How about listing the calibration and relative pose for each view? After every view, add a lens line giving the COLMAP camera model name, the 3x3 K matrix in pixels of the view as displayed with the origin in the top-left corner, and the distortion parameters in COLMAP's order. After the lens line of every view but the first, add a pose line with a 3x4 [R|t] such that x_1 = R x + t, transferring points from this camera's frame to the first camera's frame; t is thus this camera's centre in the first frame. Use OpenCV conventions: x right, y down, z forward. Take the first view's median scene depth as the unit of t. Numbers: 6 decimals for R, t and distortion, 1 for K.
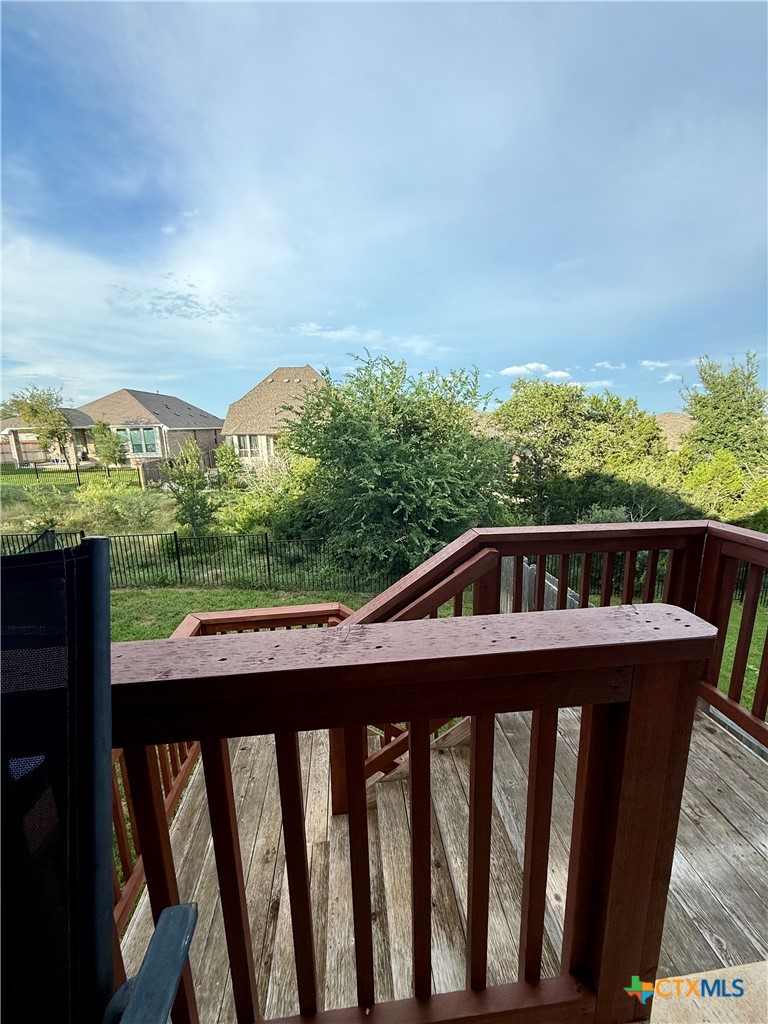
lens RADIAL K [[404.8, 0, 381.5], [0, 404.8, 506.3], [0, 0, 1]] dist [-0.000491, 0.000162]
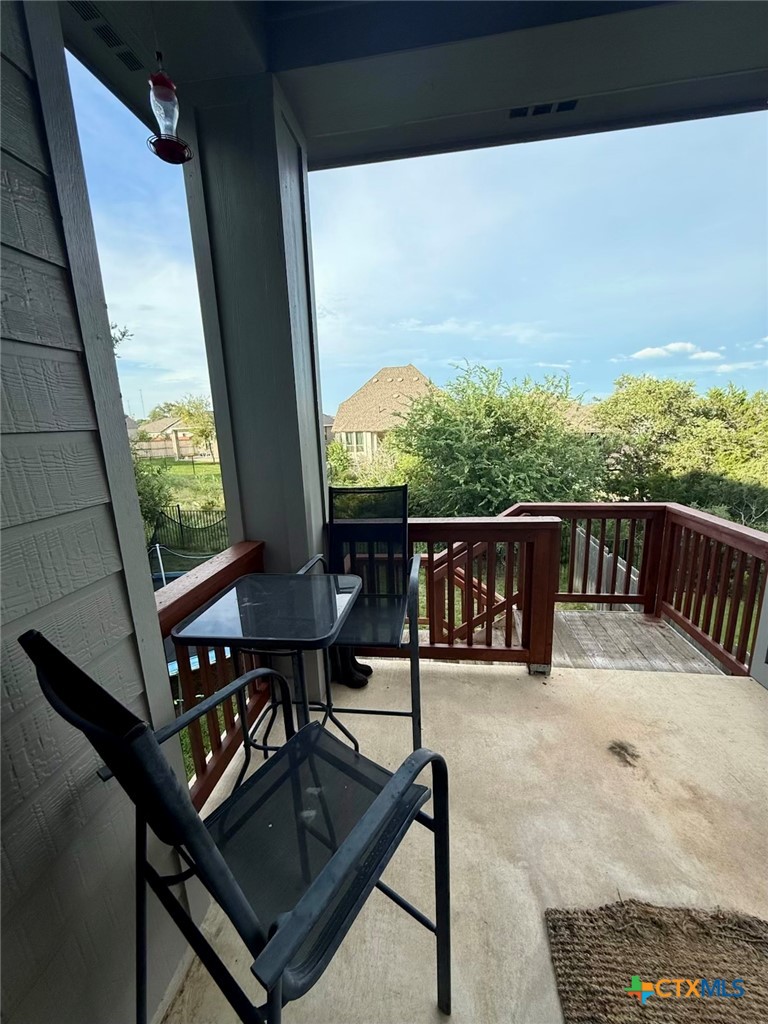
lens RADIAL K [[404.8, 0, 381.5], [0, 404.8, 506.3], [0, 0, 1]] dist [-0.000491, 0.000162]
pose [[0.972887, 0.034172, -0.228744, 0.005281], [-0.030485, 0.999342, 0.019637, 0.005465], [0.229264, -0.012132, 0.973289, -0.117484]]
